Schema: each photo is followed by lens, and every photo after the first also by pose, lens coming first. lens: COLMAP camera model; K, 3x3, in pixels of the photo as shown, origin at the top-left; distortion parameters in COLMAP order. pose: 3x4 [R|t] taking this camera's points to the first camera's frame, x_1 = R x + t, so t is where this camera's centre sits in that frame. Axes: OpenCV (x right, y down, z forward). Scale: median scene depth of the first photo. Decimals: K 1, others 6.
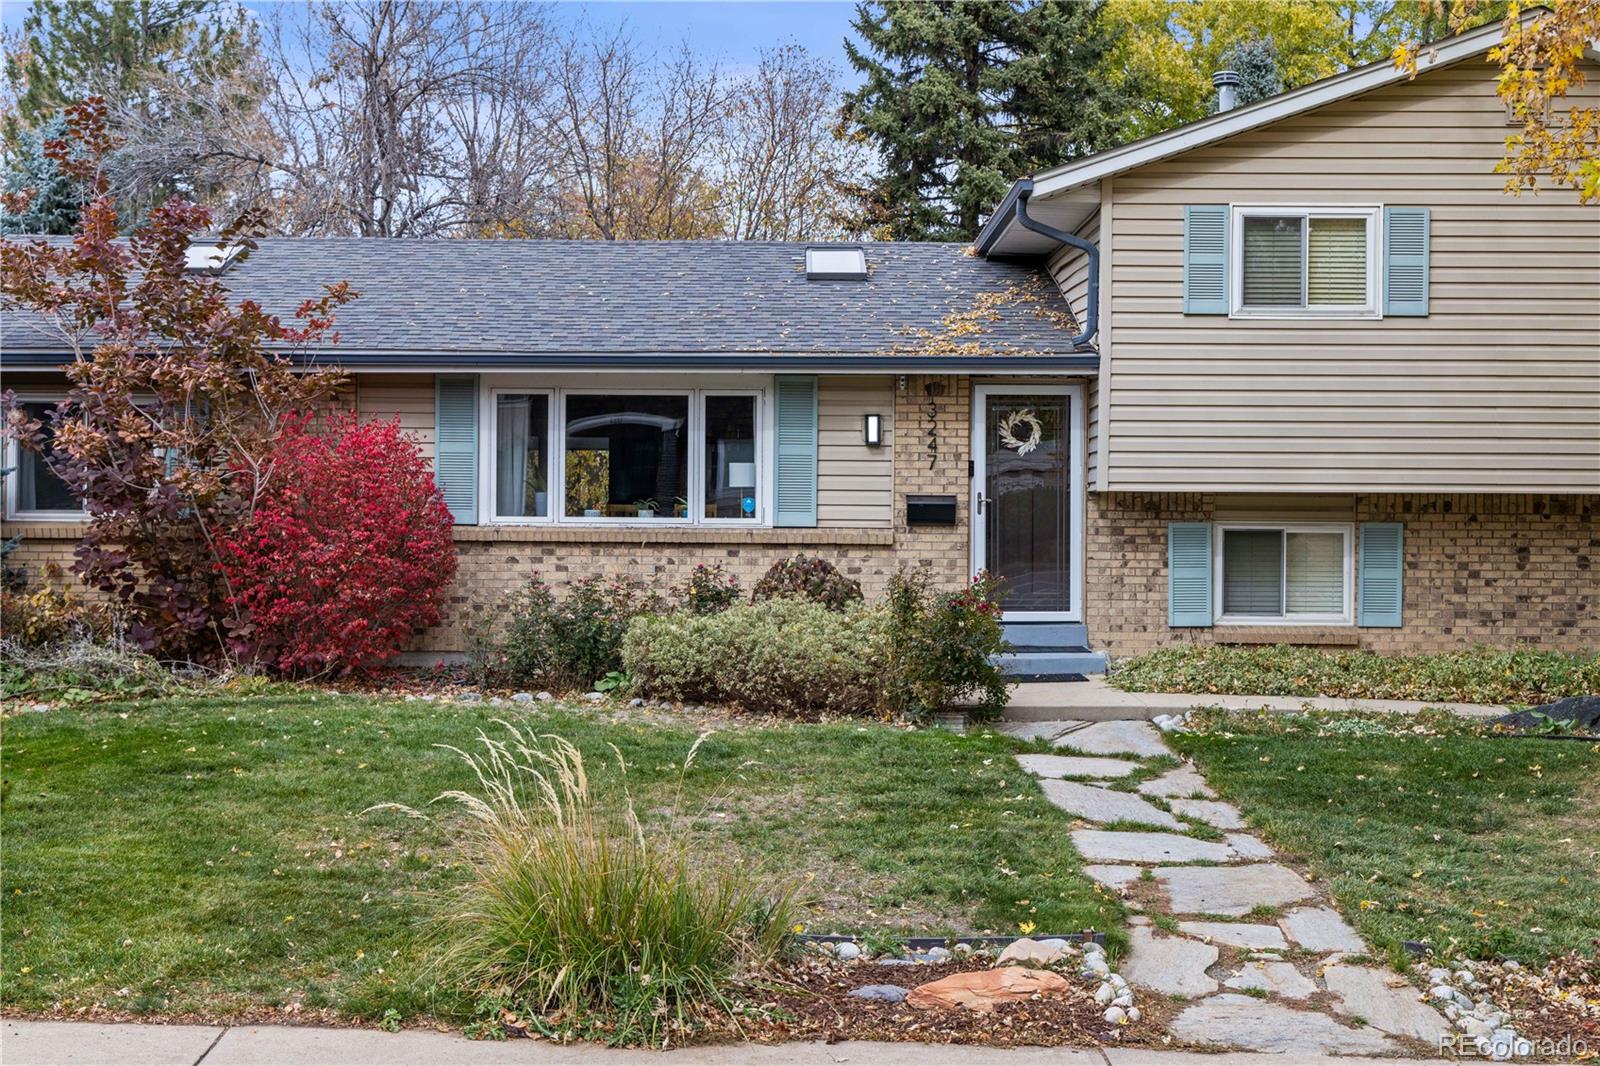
lens RADIAL K [[2171.2, 0, 799.9], [0, 2171.2, 533.5], [0, 0, 1]] dist [-0.008666, 0.000000]
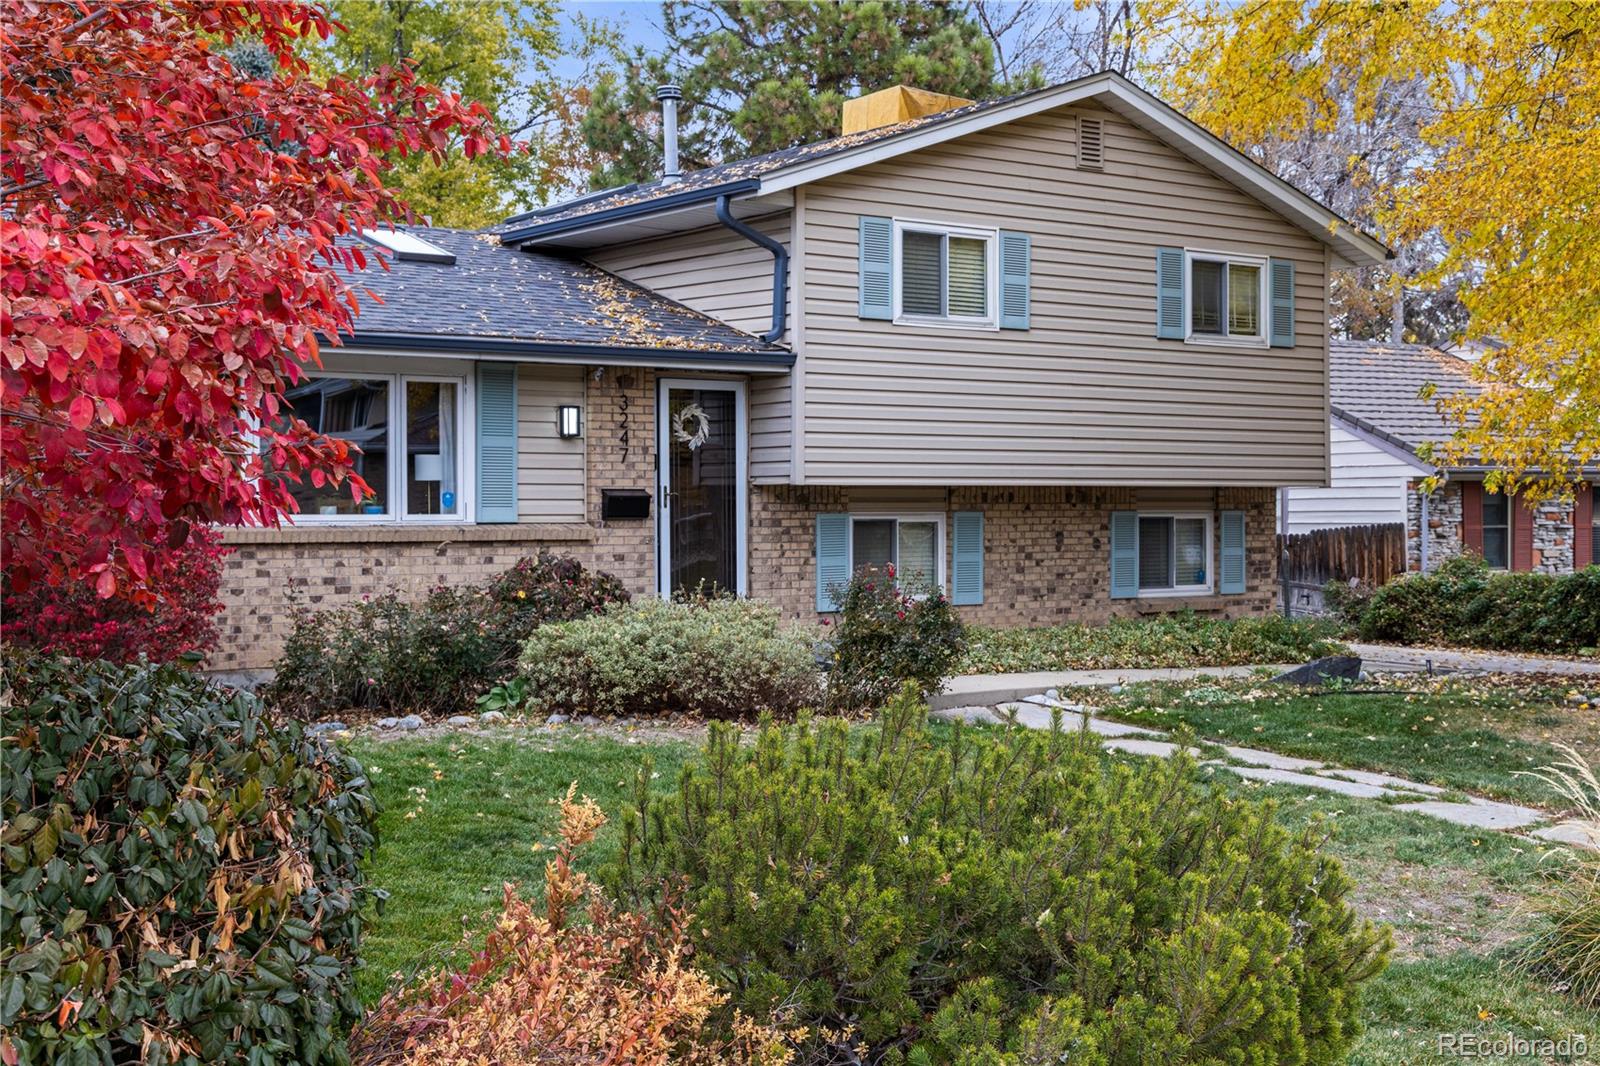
lens RADIAL K [[2041.8, 0, 800.1], [0, 2041.8, 529.1], [0, 0, 1]] dist [0.009375, 0.000000]
pose [[0.788912, -0.015422, 0.614312, -0.447245], [0.014306, 0.999875, 0.006729, -0.004423], [-0.614339, 0.003479, 0.789034, 0.219131]]
